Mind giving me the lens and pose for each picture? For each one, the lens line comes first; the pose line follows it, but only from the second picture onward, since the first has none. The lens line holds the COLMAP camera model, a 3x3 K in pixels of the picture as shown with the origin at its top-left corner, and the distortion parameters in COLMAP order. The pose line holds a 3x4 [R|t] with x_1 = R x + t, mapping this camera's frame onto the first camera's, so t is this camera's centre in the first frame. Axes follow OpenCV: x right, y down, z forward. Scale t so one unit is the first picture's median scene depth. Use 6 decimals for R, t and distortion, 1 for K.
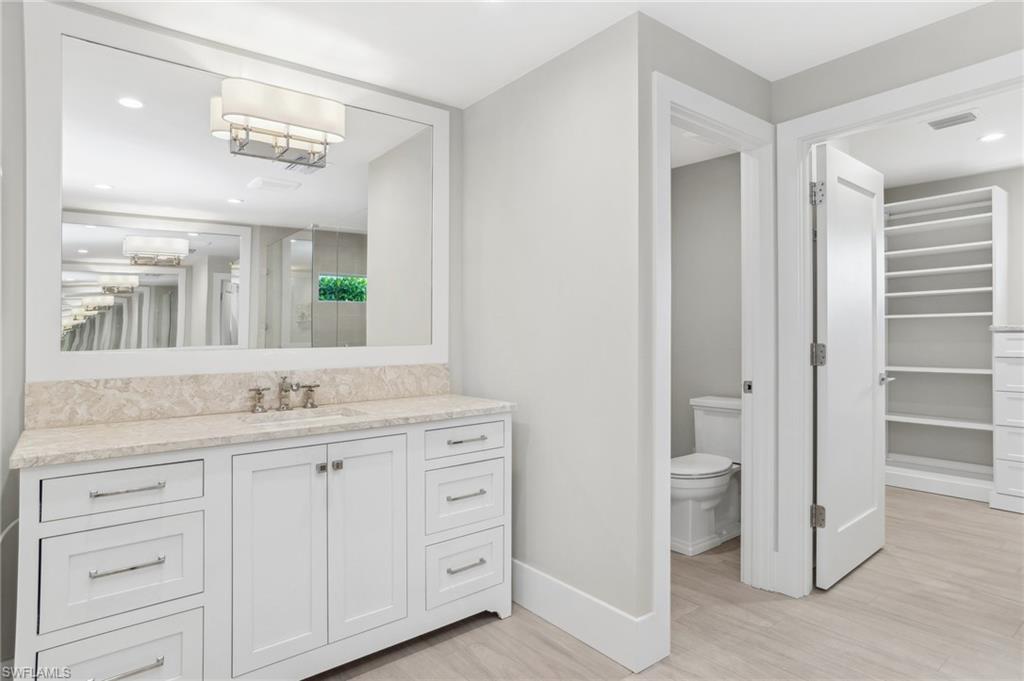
lens RADIAL K [[565.6, 0, 511.0], [0, 565.6, 334.0], [0, 0, 1]] dist [-0.003434, 0.005864]
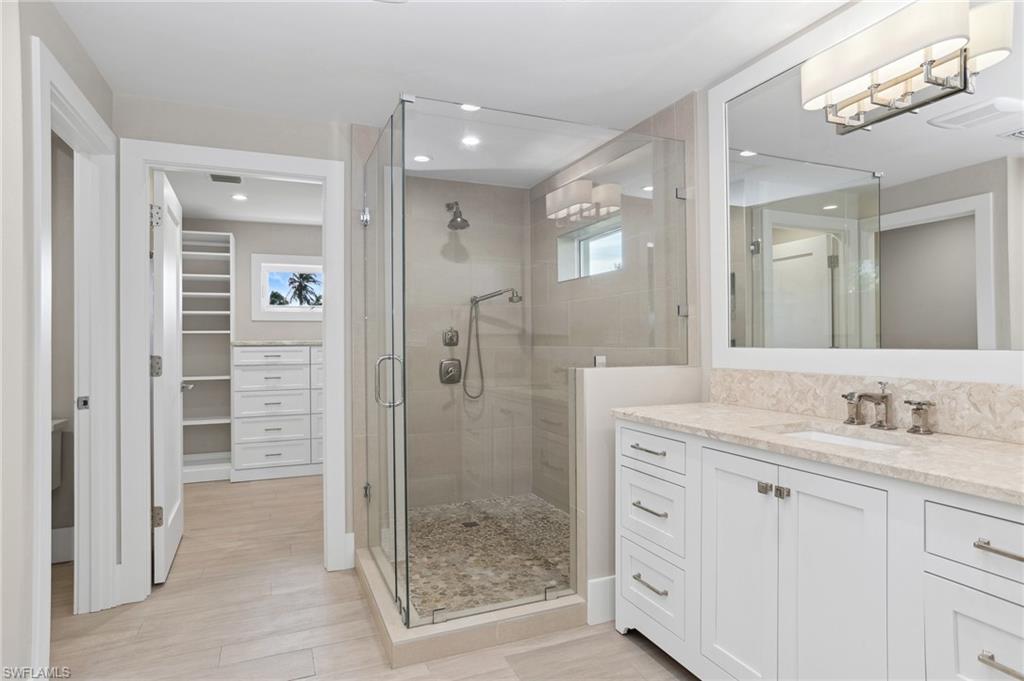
lens RADIAL K [[565.6, 0, 513.1], [0, 565.6, 343.7], [0, 0, 1]] dist [-0.003434, 0.005864]
pose [[0.249591, 0.011375, 0.968285, -0.313176], [-0.002419, 0.999935, -0.011123, 0.004135], [-0.968348, 0.000434, 0.249602, 0.074983]]
